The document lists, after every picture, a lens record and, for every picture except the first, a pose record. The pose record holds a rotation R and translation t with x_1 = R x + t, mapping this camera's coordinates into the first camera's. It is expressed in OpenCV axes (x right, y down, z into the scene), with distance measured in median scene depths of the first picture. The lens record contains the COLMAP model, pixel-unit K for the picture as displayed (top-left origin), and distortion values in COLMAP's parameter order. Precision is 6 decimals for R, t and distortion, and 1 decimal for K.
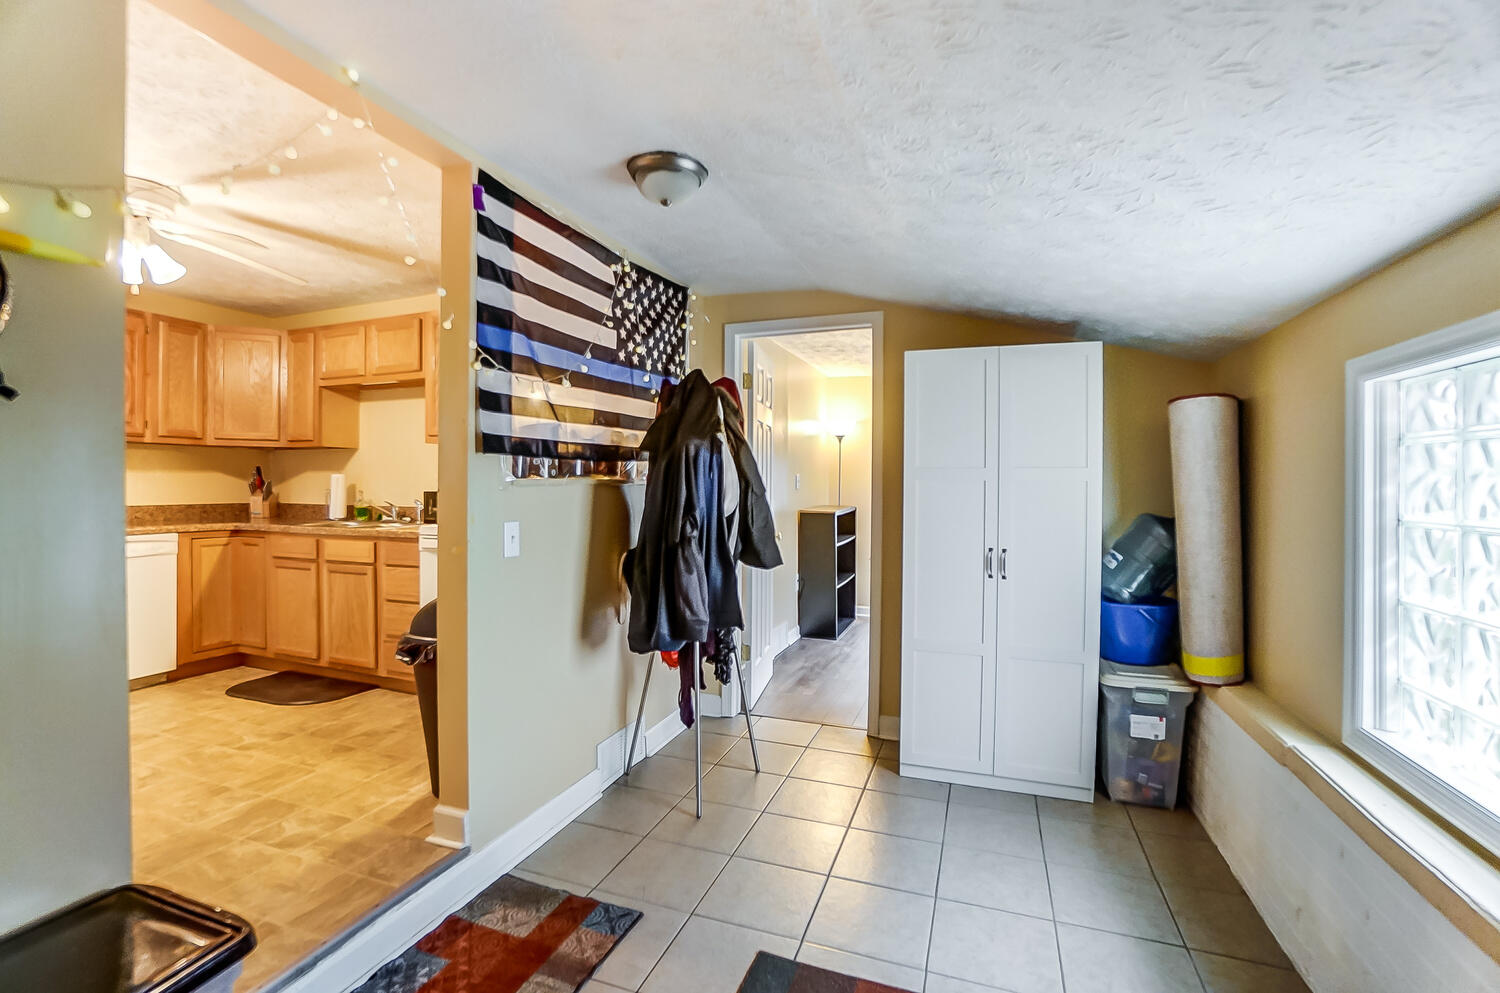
lens RADIAL K [[656.1, 0, 747.6], [0, 656.1, 489.2], [0, 0, 1]] dist [0.001036, 0.000231]
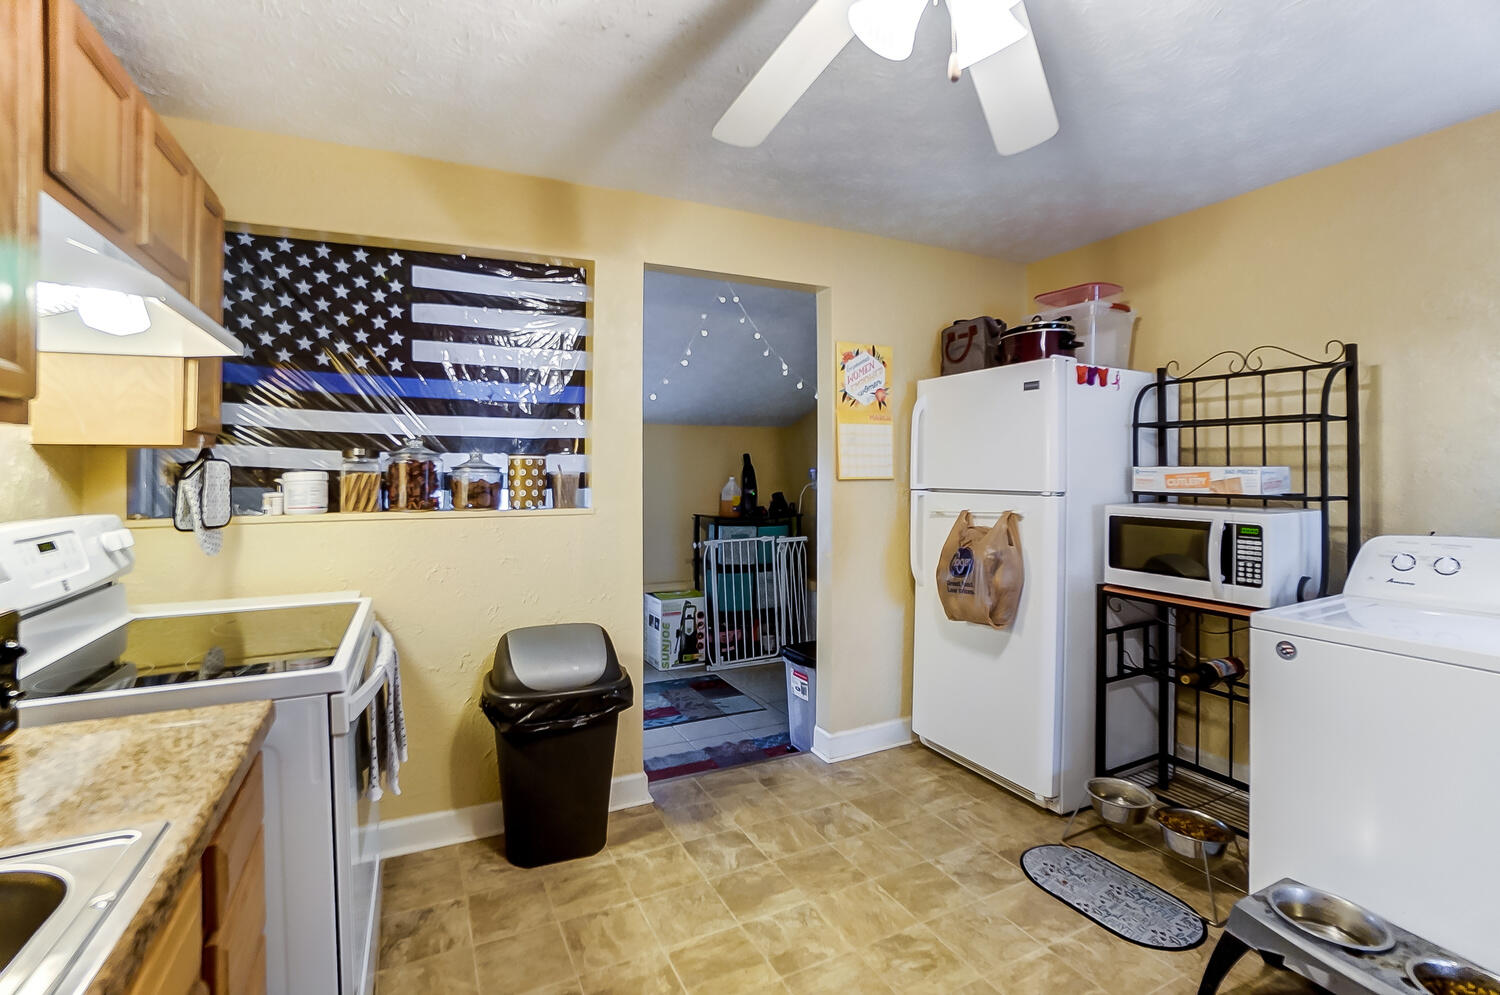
lens RADIAL K [[656.1, 0, 747.8], [0, 656.1, 484.7], [0, 0, 1]] dist [0.001036, 0.000231]
pose [[-0.732182, -0.008608, 0.681055, -1.295727], [0.000414, 0.999914, 0.013083, -0.050413], [-0.681109, 0.009861, -0.732116, 1.594712]]
